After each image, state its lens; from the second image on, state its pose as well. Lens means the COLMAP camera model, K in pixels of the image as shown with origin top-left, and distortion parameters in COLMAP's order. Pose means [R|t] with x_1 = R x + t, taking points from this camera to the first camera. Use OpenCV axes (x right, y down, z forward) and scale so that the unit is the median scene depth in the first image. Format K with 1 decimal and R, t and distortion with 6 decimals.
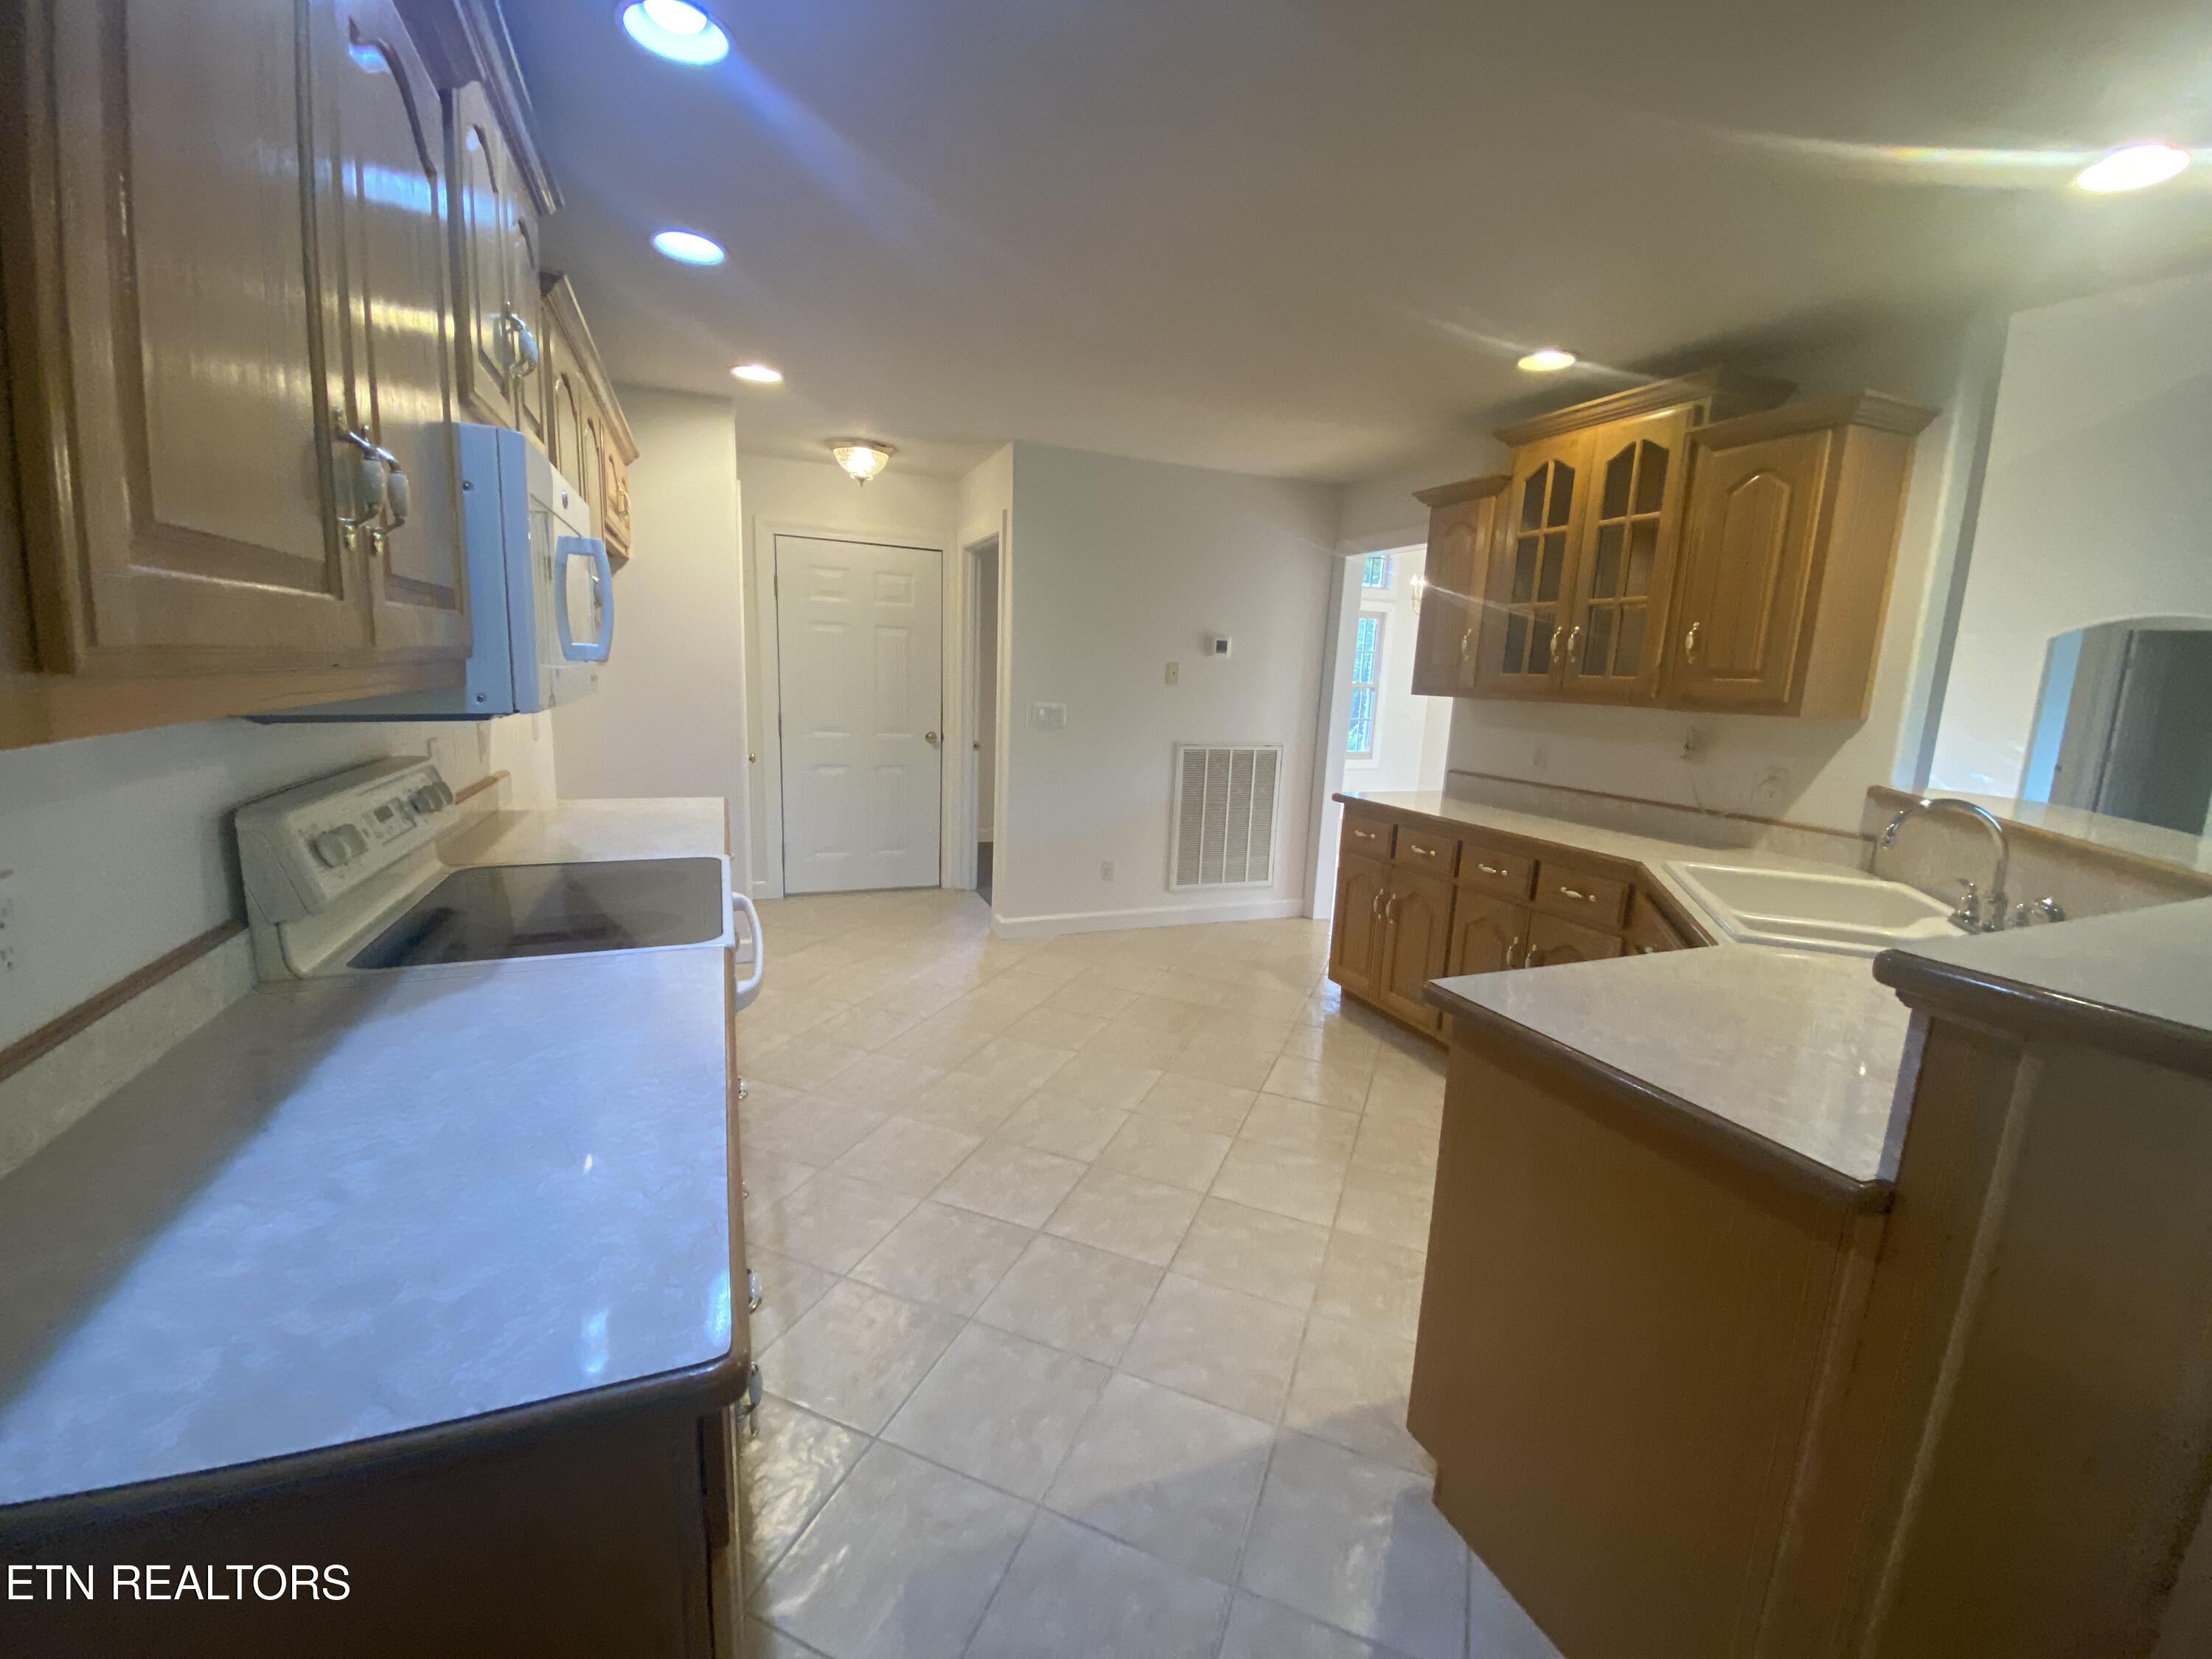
lens RADIAL K [[896.6, 0, 1112.1], [0, 896.6, 841.7], [0, 0, 1]] dist [-0.012185, -0.002444]
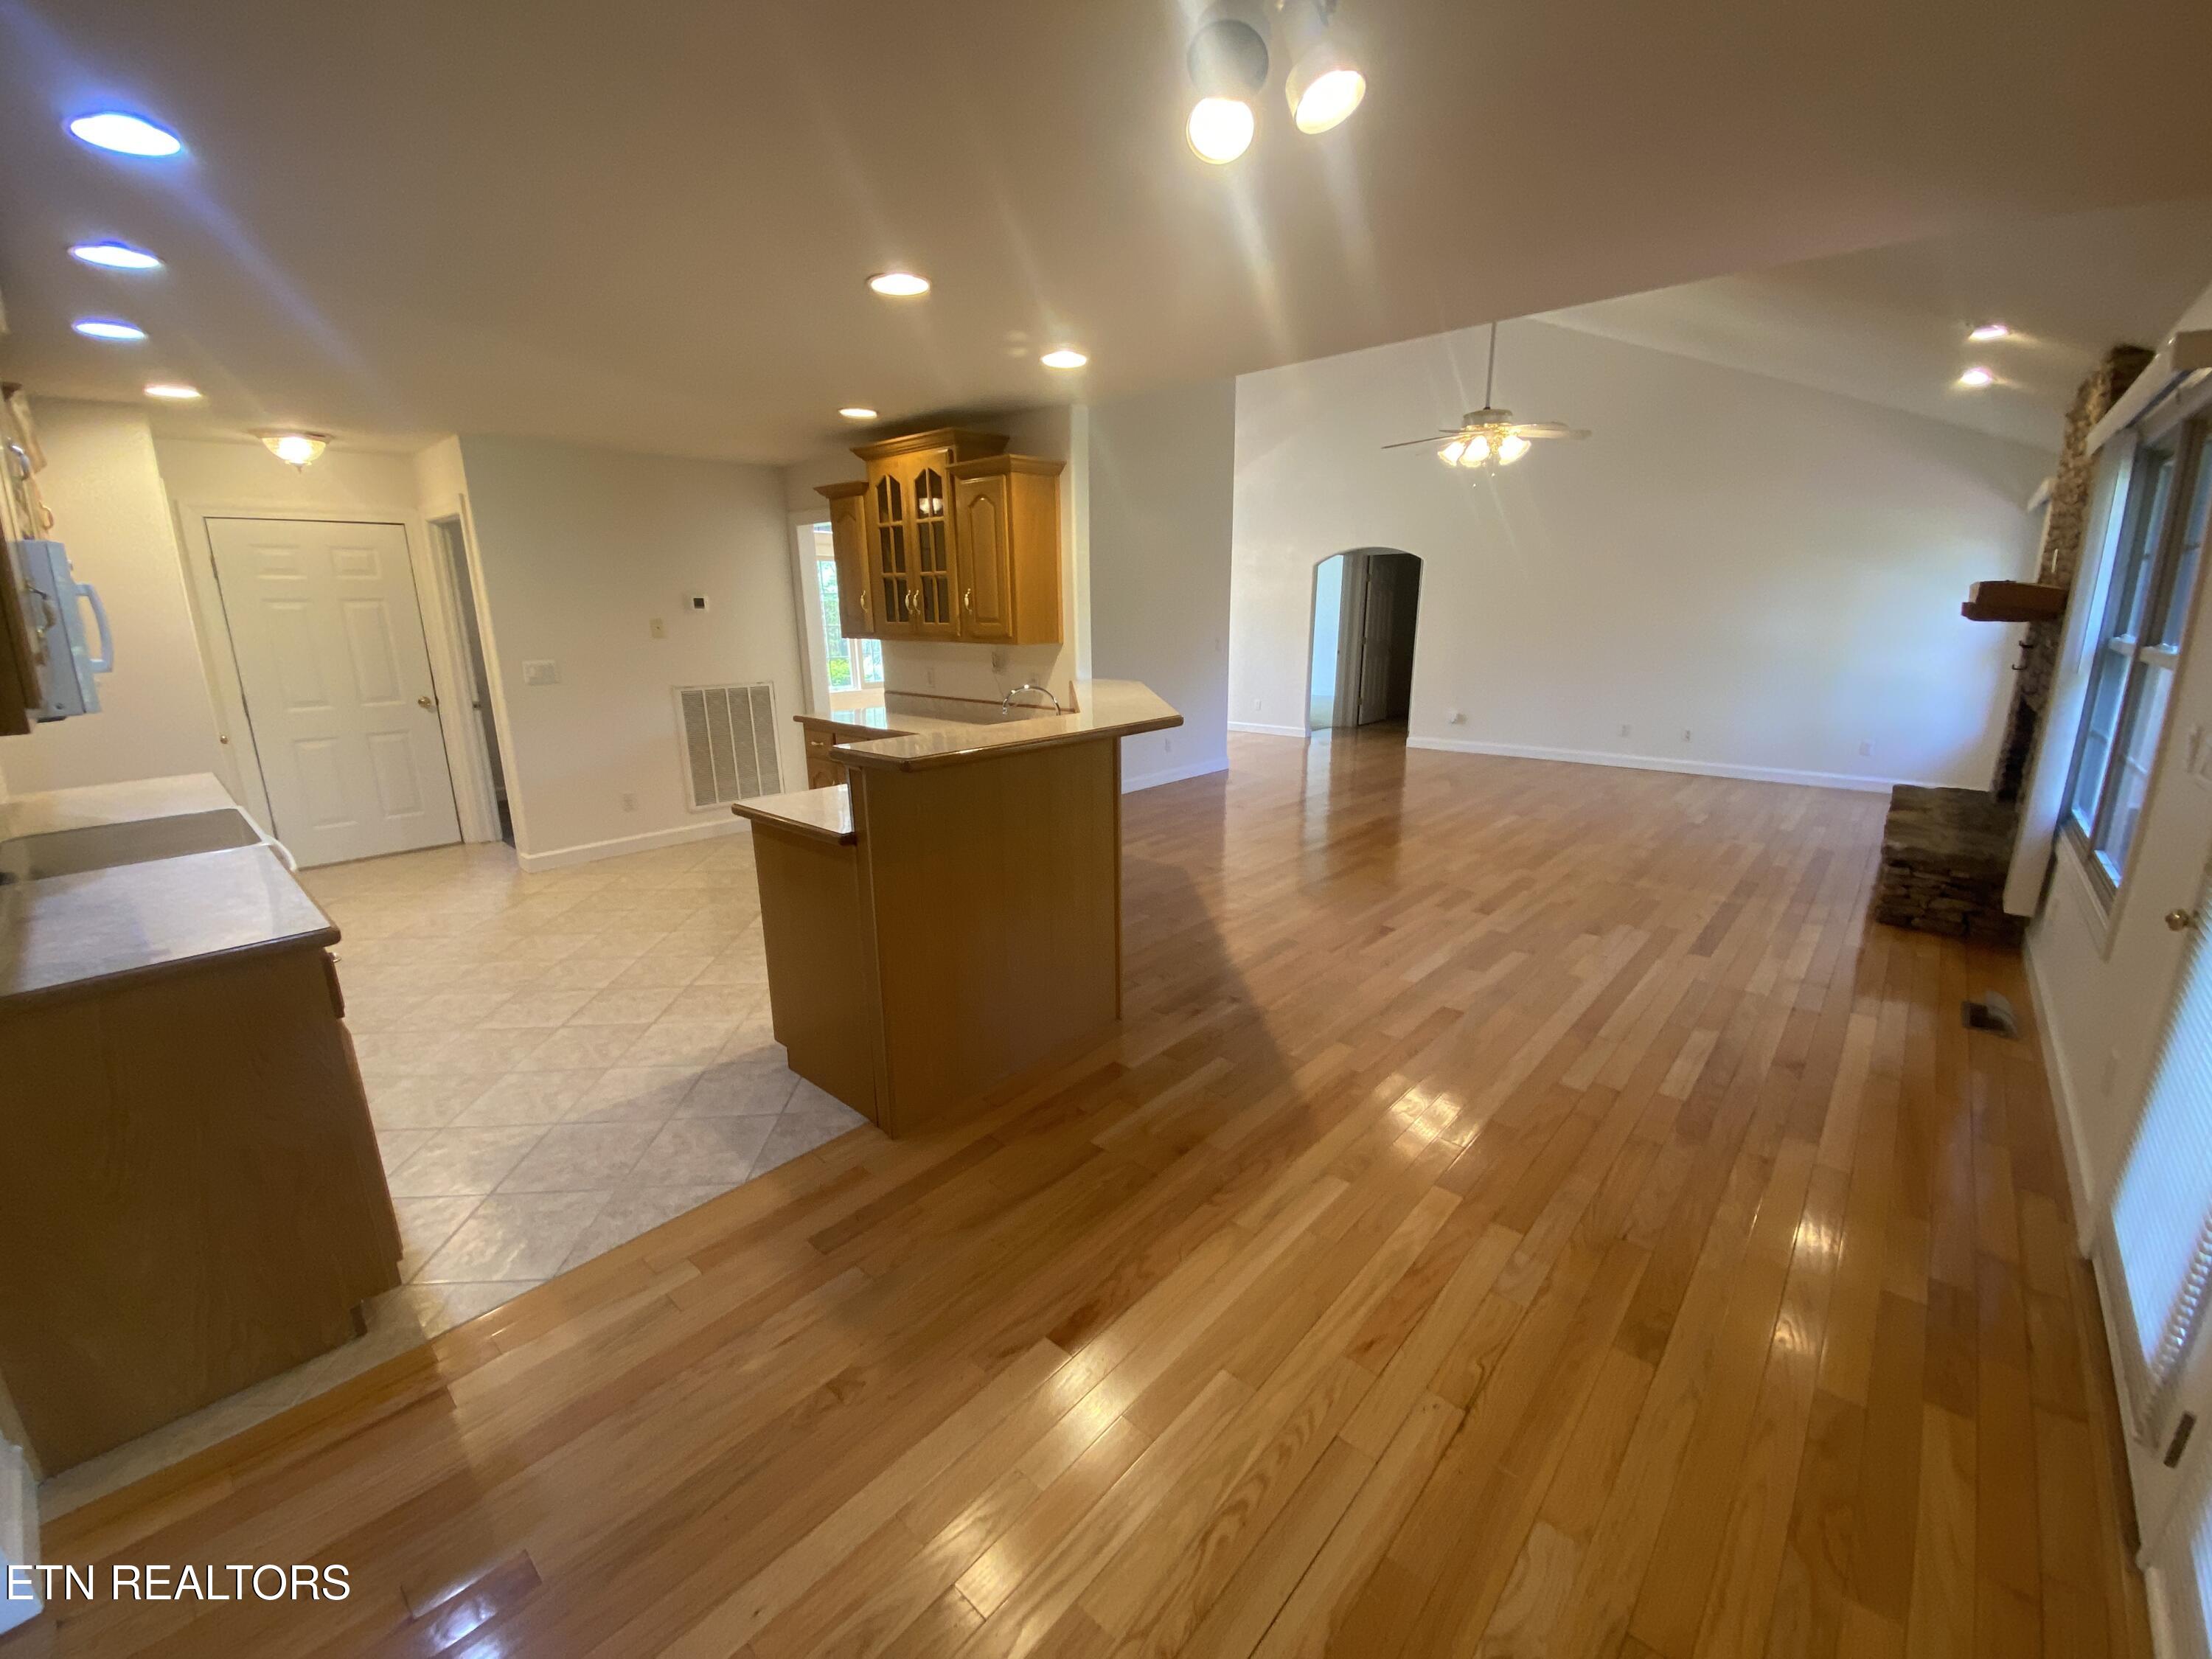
lens RADIAL K [[896.6, 0, 1112.0], [0, 896.6, 833.8], [0, 0, 1]] dist [-0.012185, -0.002444]
pose [[0.900637, -0.148113, 0.408553, 0.131412], [0.120544, 0.988381, 0.092586, 0.065494], [-0.417519, -0.034137, 0.908027, -0.506071]]
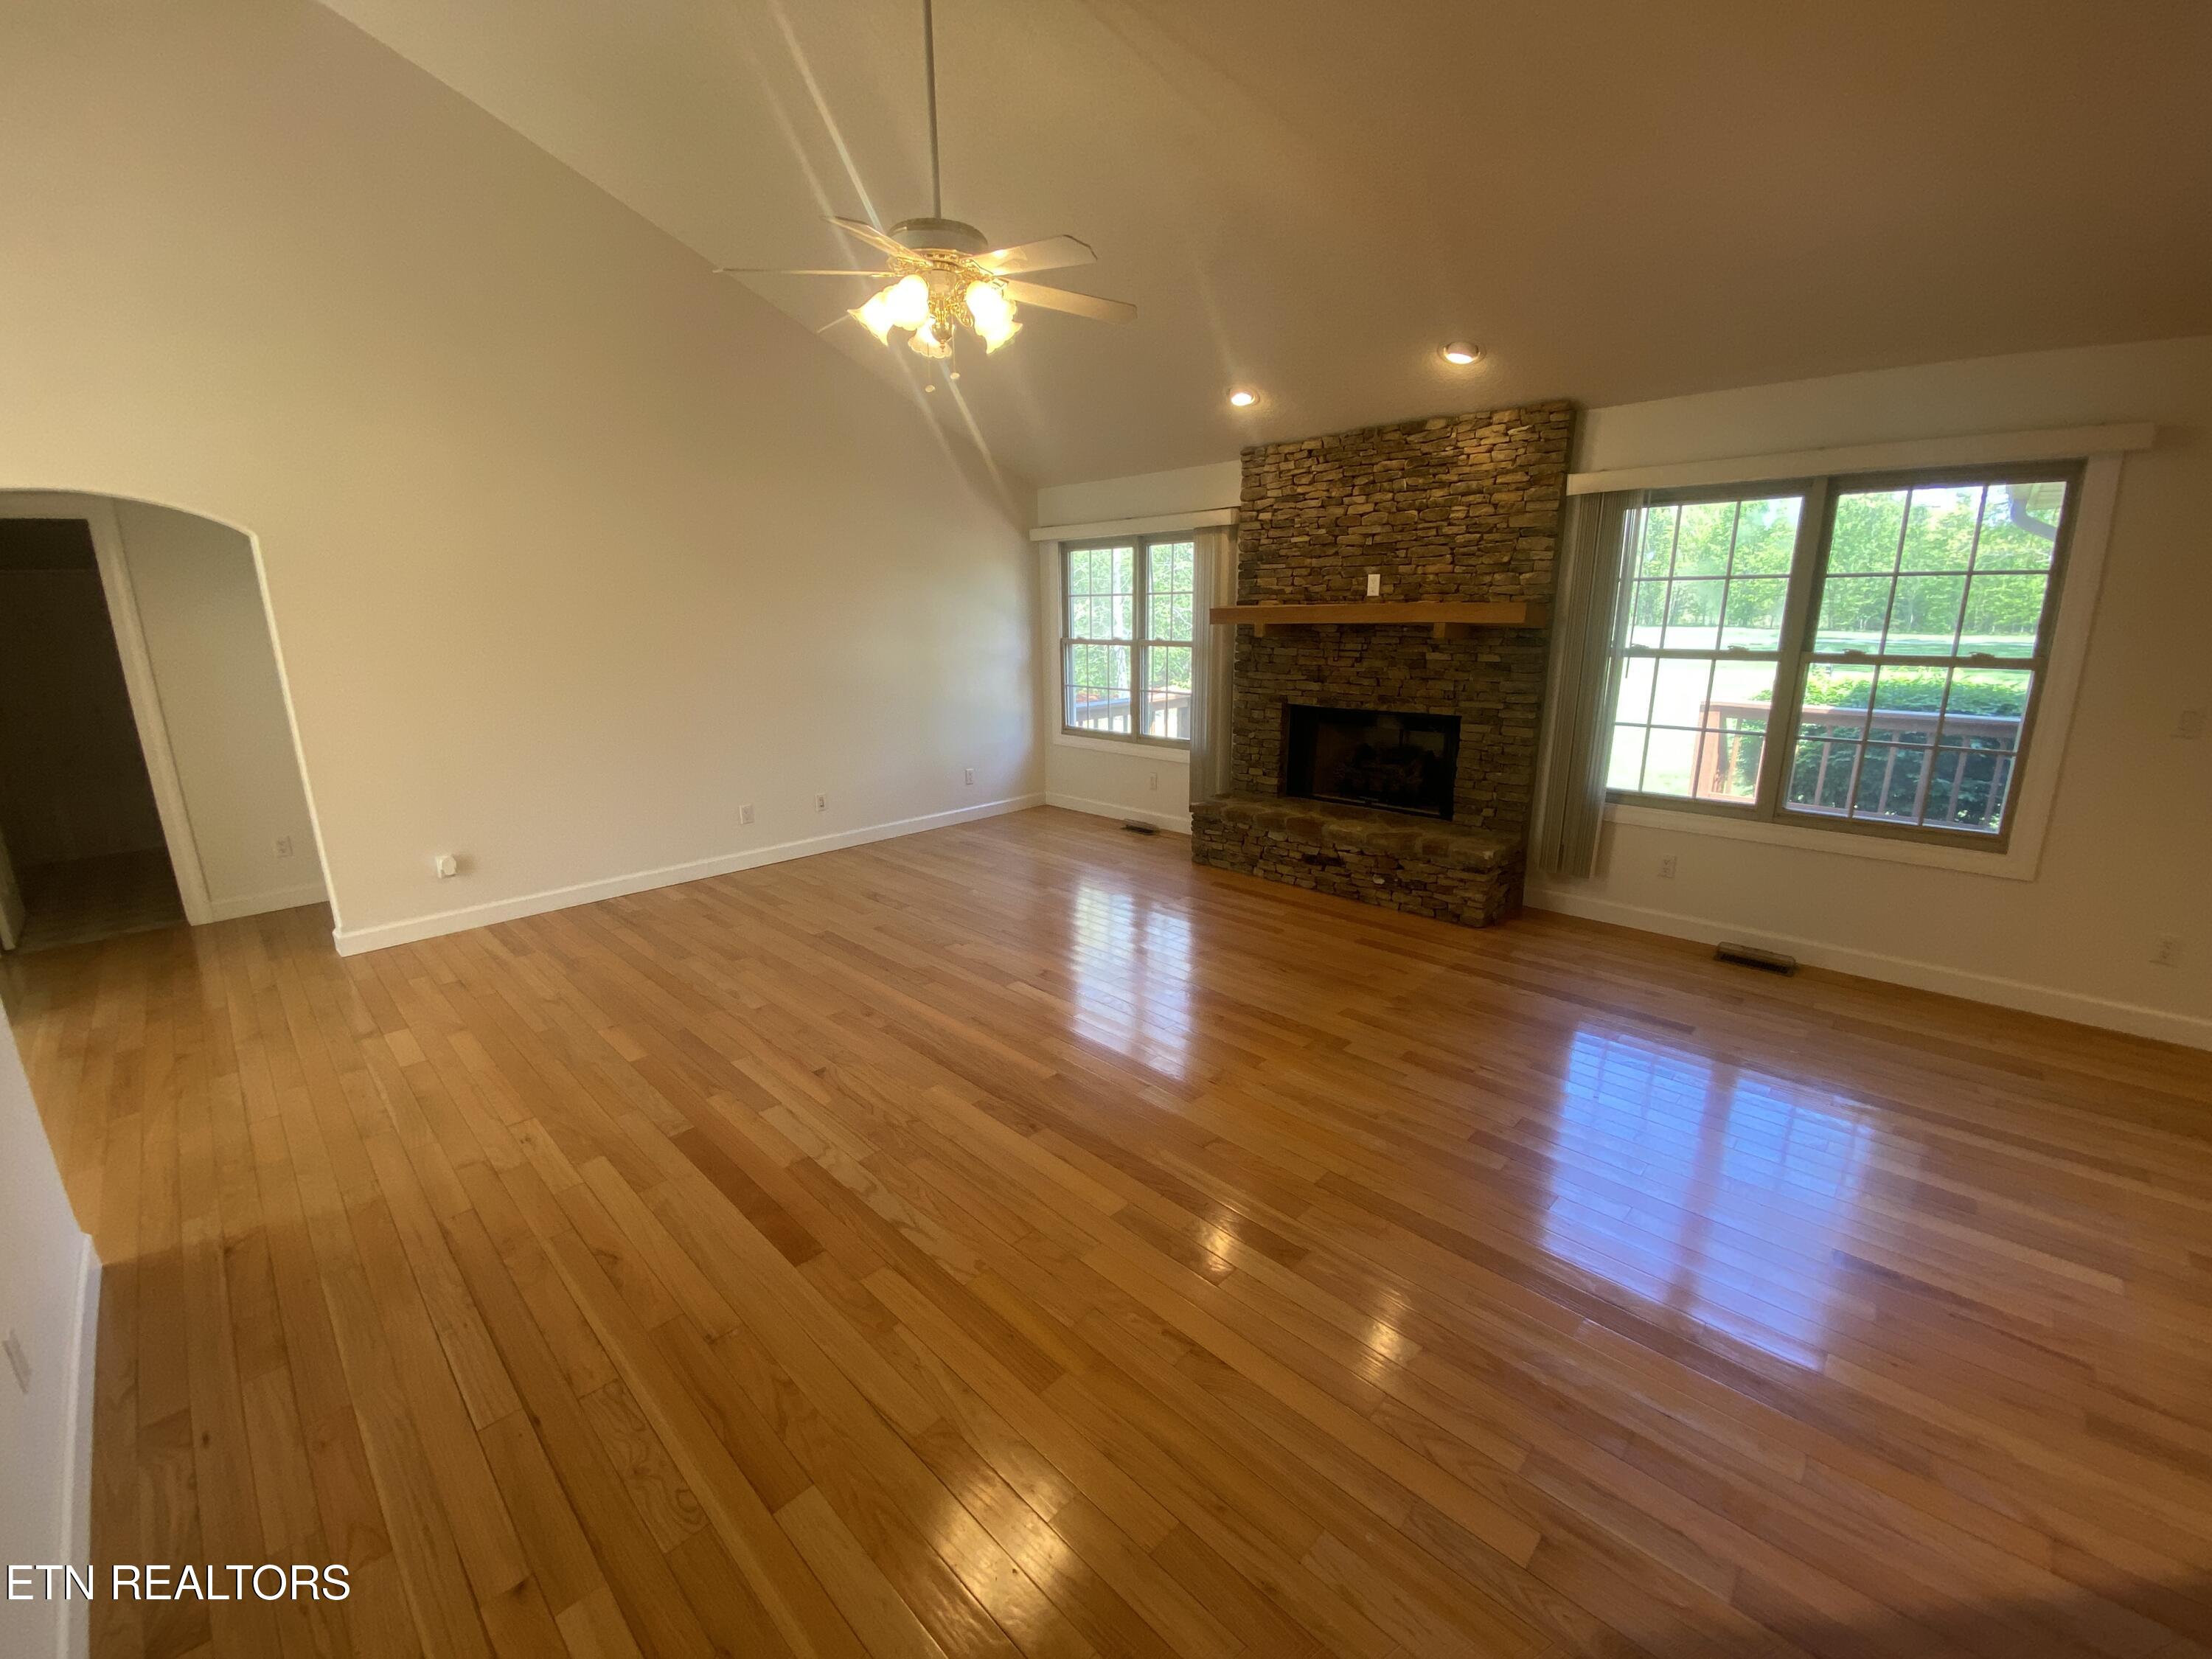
lens RADIAL K [[896.6, 0, 1083.0], [0, 896.6, 846.8], [0, 0, 1]] dist [-0.012185, -0.002444]
pose [[-0.377332, -0.261881, 0.888279, 0.724348], [0.174647, 0.921849, 0.345966, -0.248742], [-0.909461, 0.285679, -0.302107, 1.164813]]
